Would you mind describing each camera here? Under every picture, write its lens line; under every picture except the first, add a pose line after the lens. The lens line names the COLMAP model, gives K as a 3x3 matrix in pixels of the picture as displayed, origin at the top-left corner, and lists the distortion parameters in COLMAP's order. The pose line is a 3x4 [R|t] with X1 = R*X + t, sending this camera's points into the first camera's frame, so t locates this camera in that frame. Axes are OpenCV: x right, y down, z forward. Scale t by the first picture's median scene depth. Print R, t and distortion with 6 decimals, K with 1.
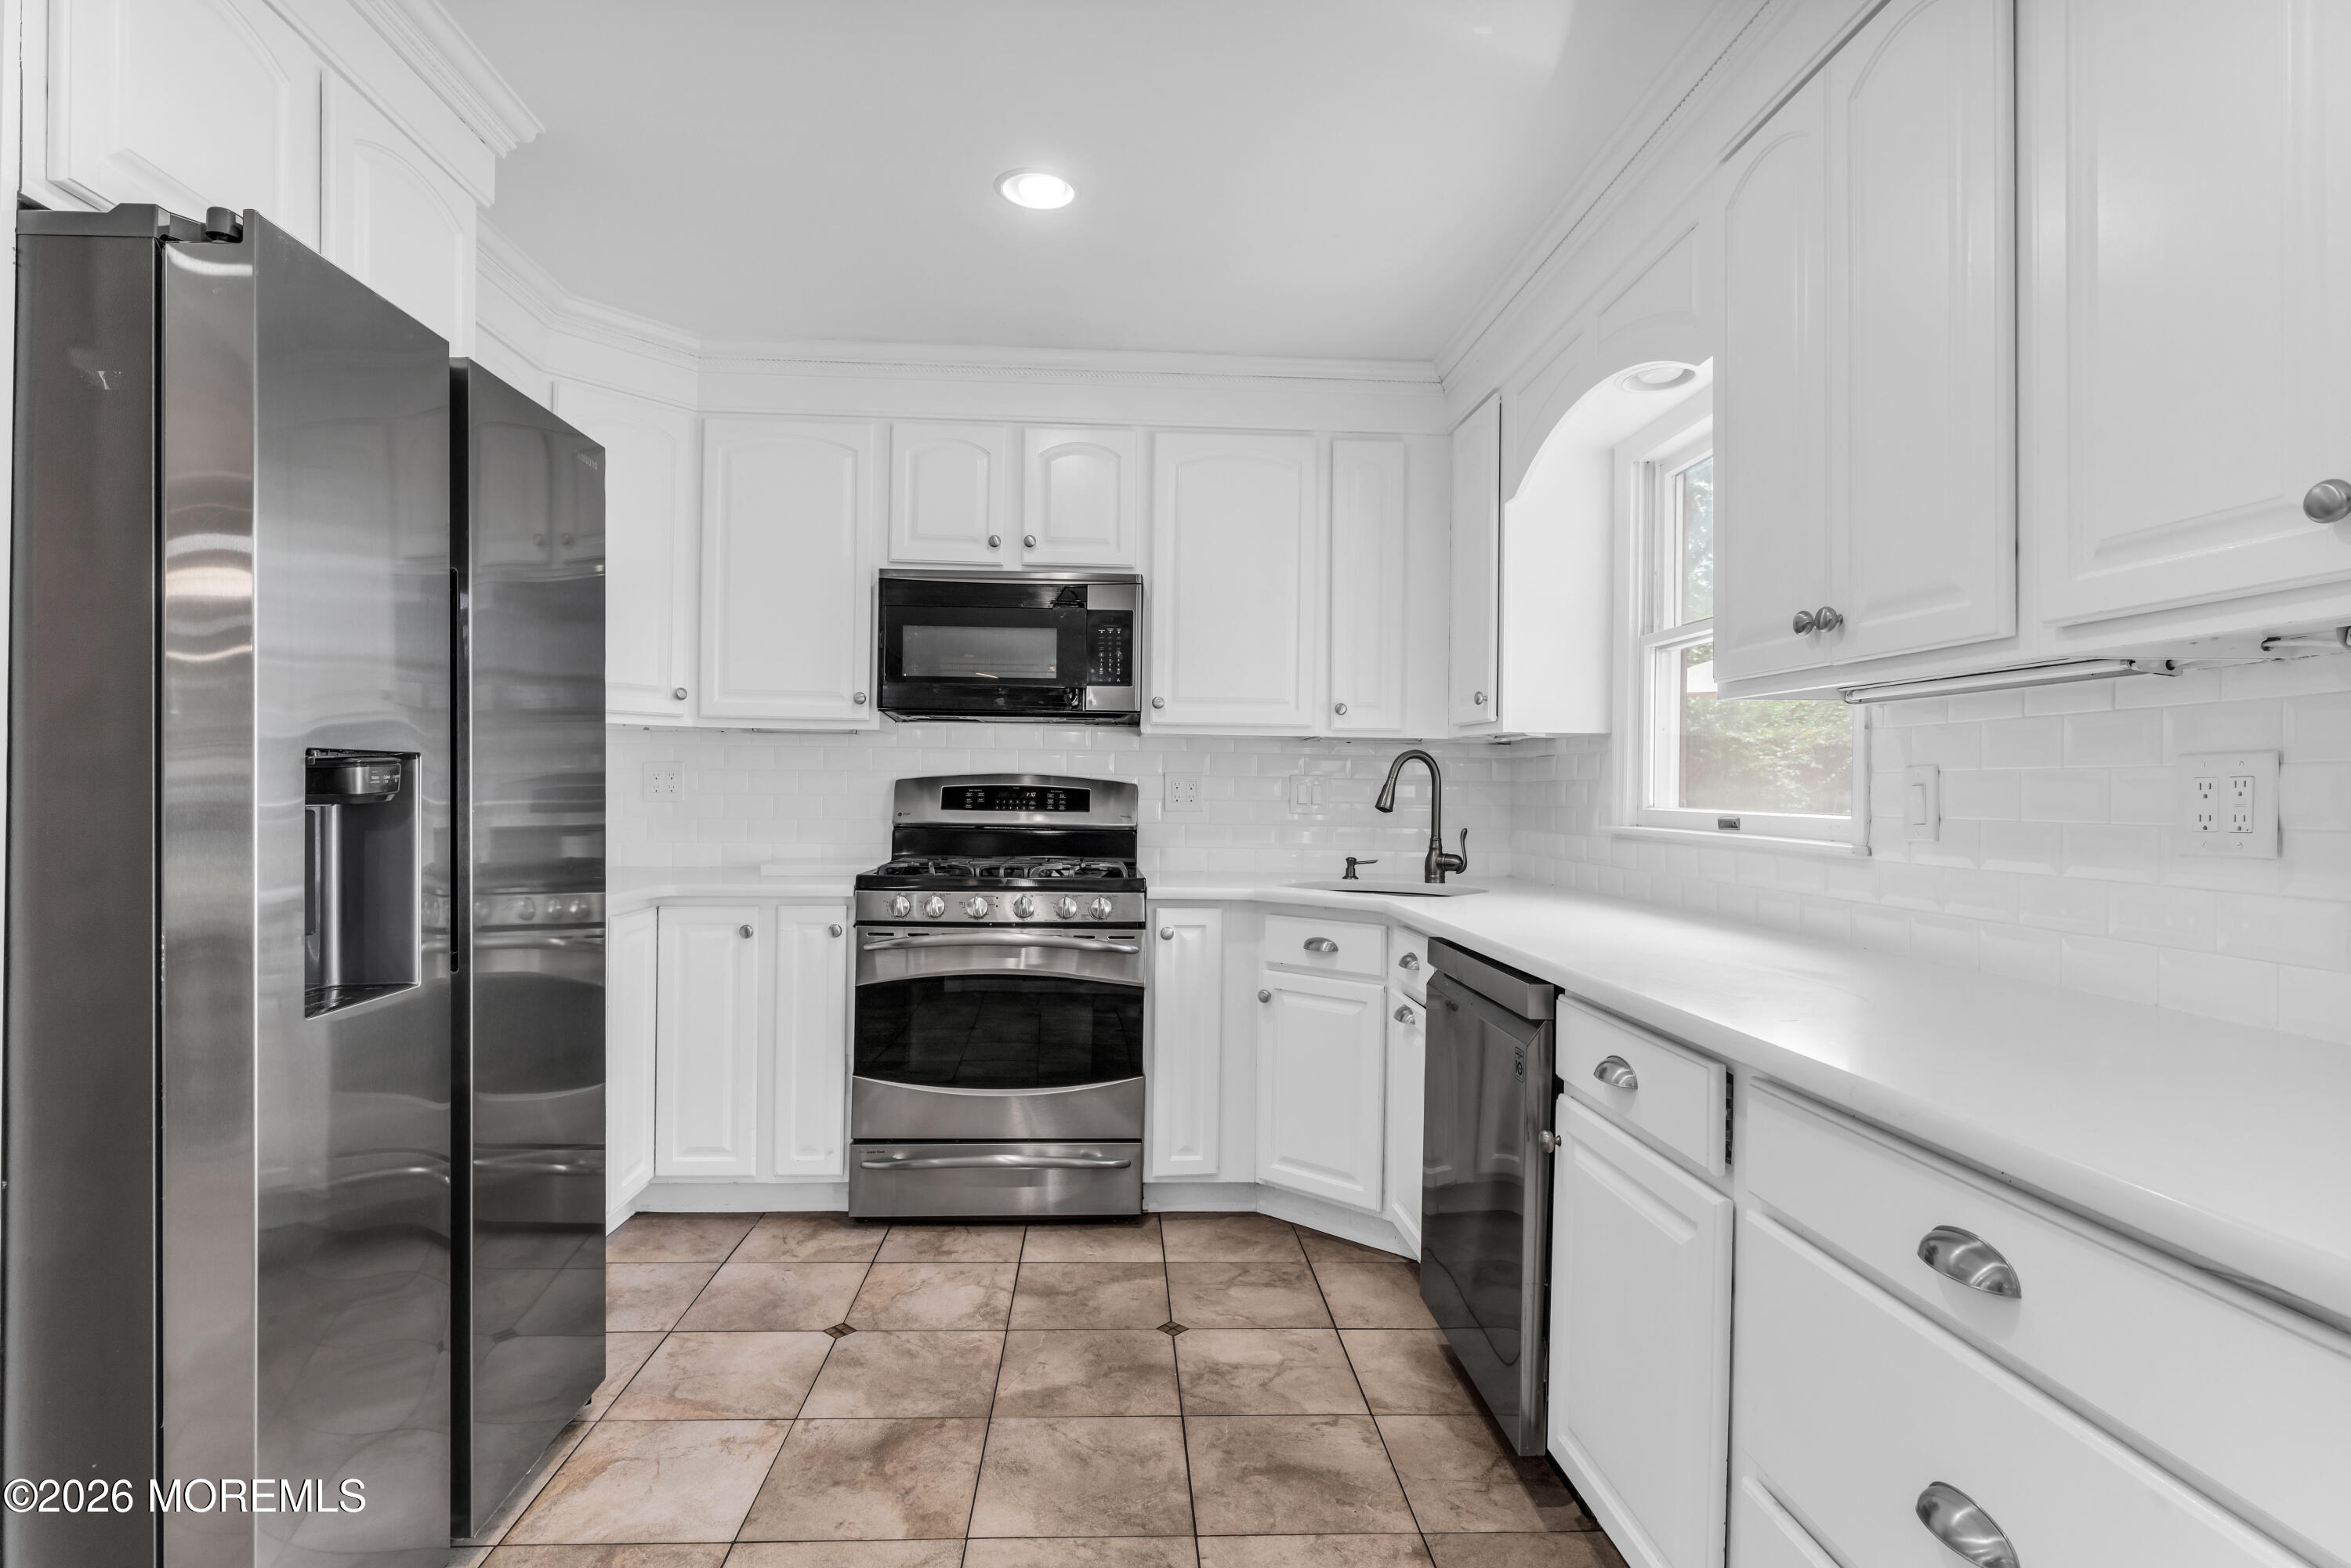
lens RADIAL K [[1242.9, 0, 1181.5], [0, 1242.9, 786.1], [0, 0, 1]] dist [0.006866, -0.003335]
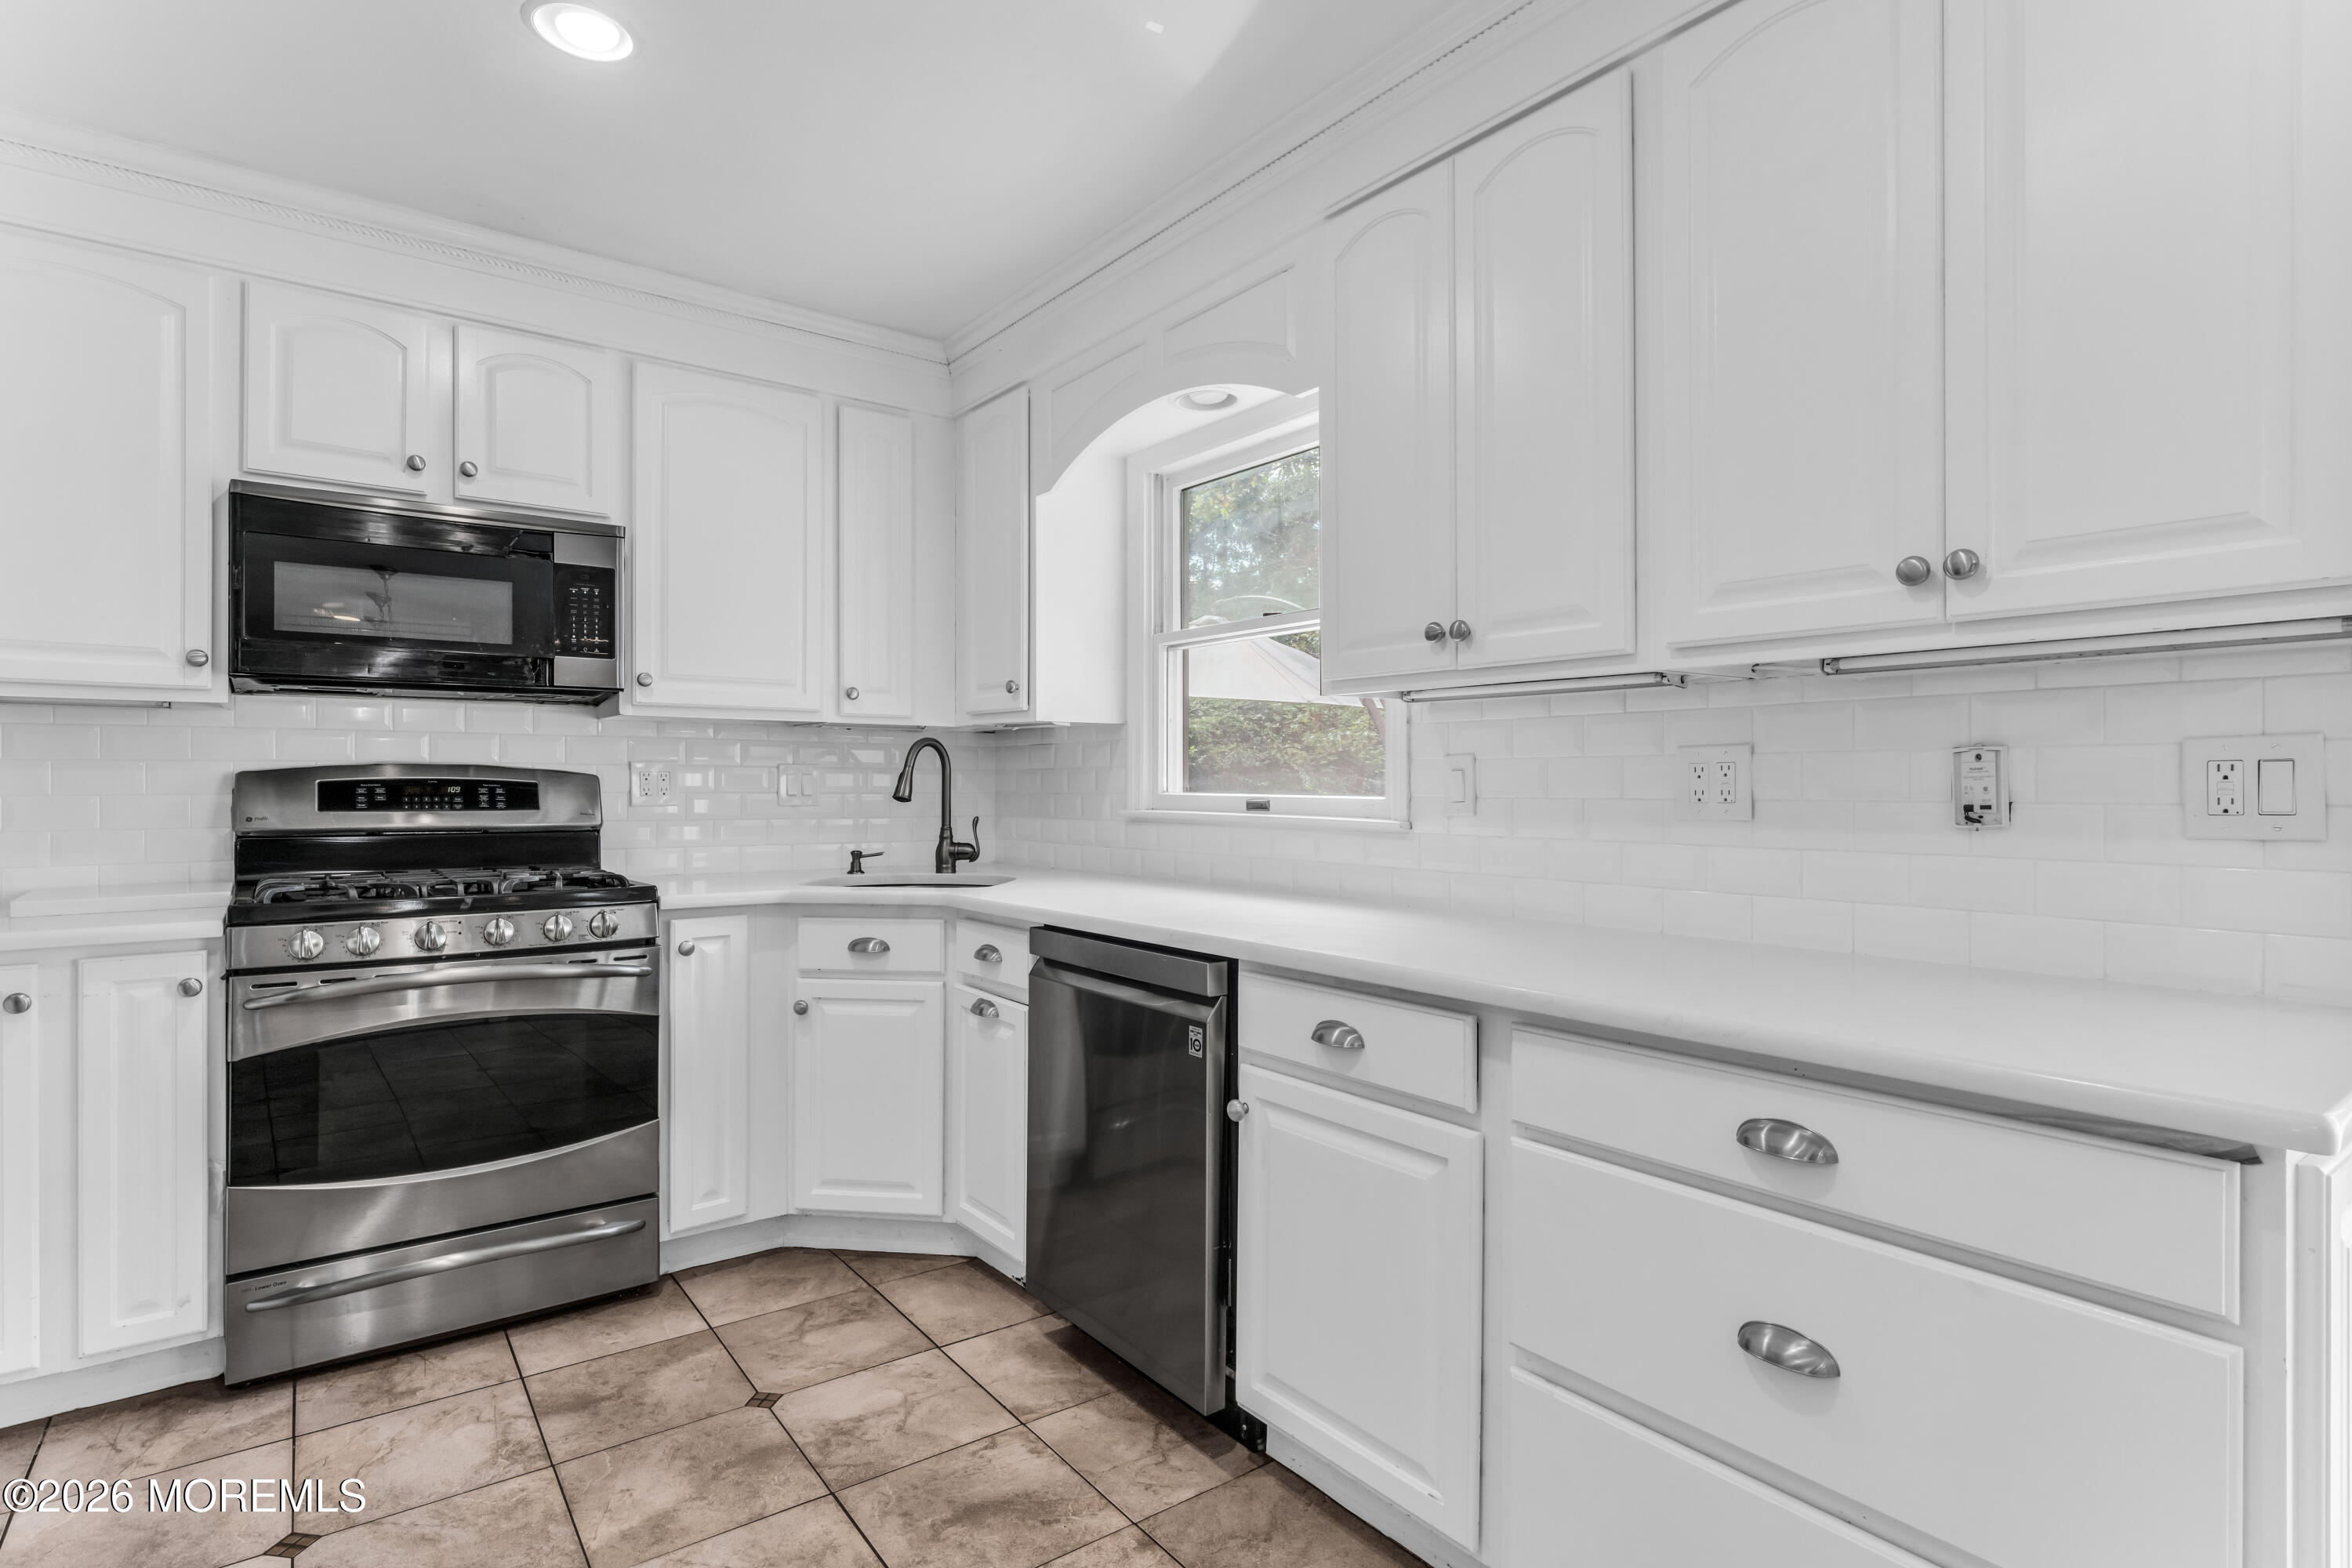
lens RADIAL K [[1201.4, 0, 1184.1], [0, 1201.4, 782.9], [0, 0, 1]] dist [0.000038, 0.000563]
pose [[0.821482, -0.012247, 0.570102, -0.212168], [0.007955, 0.999918, 0.010018, -0.001638], [-0.570178, -0.003694, 0.821513, 0.126957]]
